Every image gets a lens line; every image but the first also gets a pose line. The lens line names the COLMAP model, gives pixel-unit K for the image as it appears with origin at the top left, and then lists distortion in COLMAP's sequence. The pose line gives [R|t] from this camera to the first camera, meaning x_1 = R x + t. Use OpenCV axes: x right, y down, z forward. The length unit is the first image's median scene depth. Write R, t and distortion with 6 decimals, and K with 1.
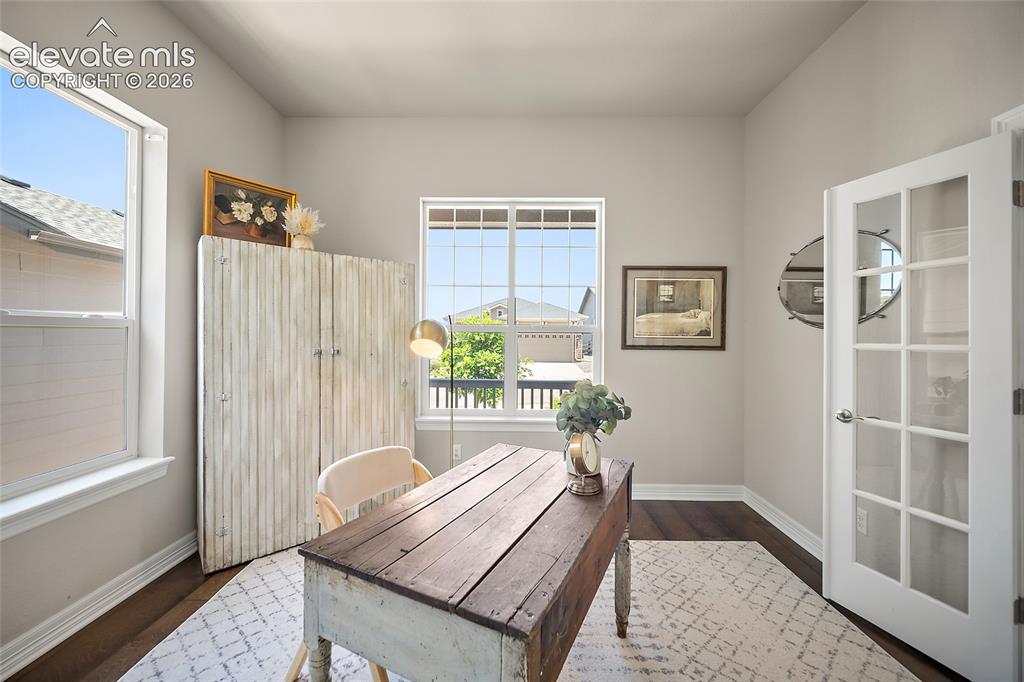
lens RADIAL K [[407.5, 0, 511.1], [0, 407.5, 331.9], [0, 0, 1]] dist [-0.002811, 0.000168]
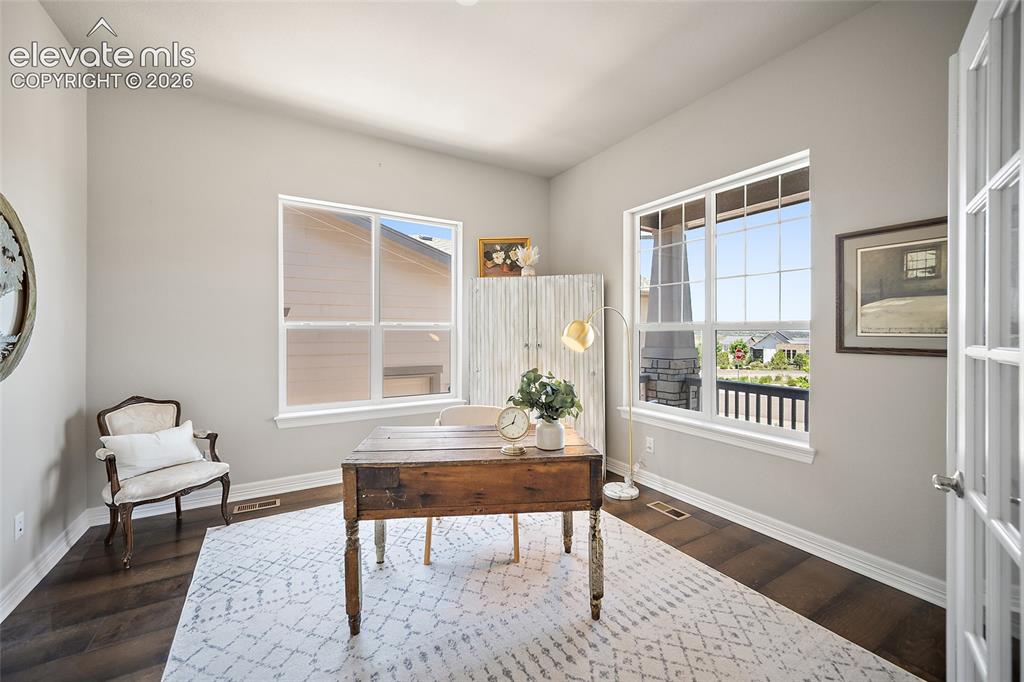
lens RADIAL K [[407.5, 0, 511.8], [0, 407.5, 334.6], [0, 0, 1]] dist [-0.002811, 0.000168]
pose [[0.522783, -0.003312, -0.852459, 0.722754], [0.001022, 0.999994, -0.003259, 0.015768], [0.852465, 0.000833, 0.522783, 0.184998]]
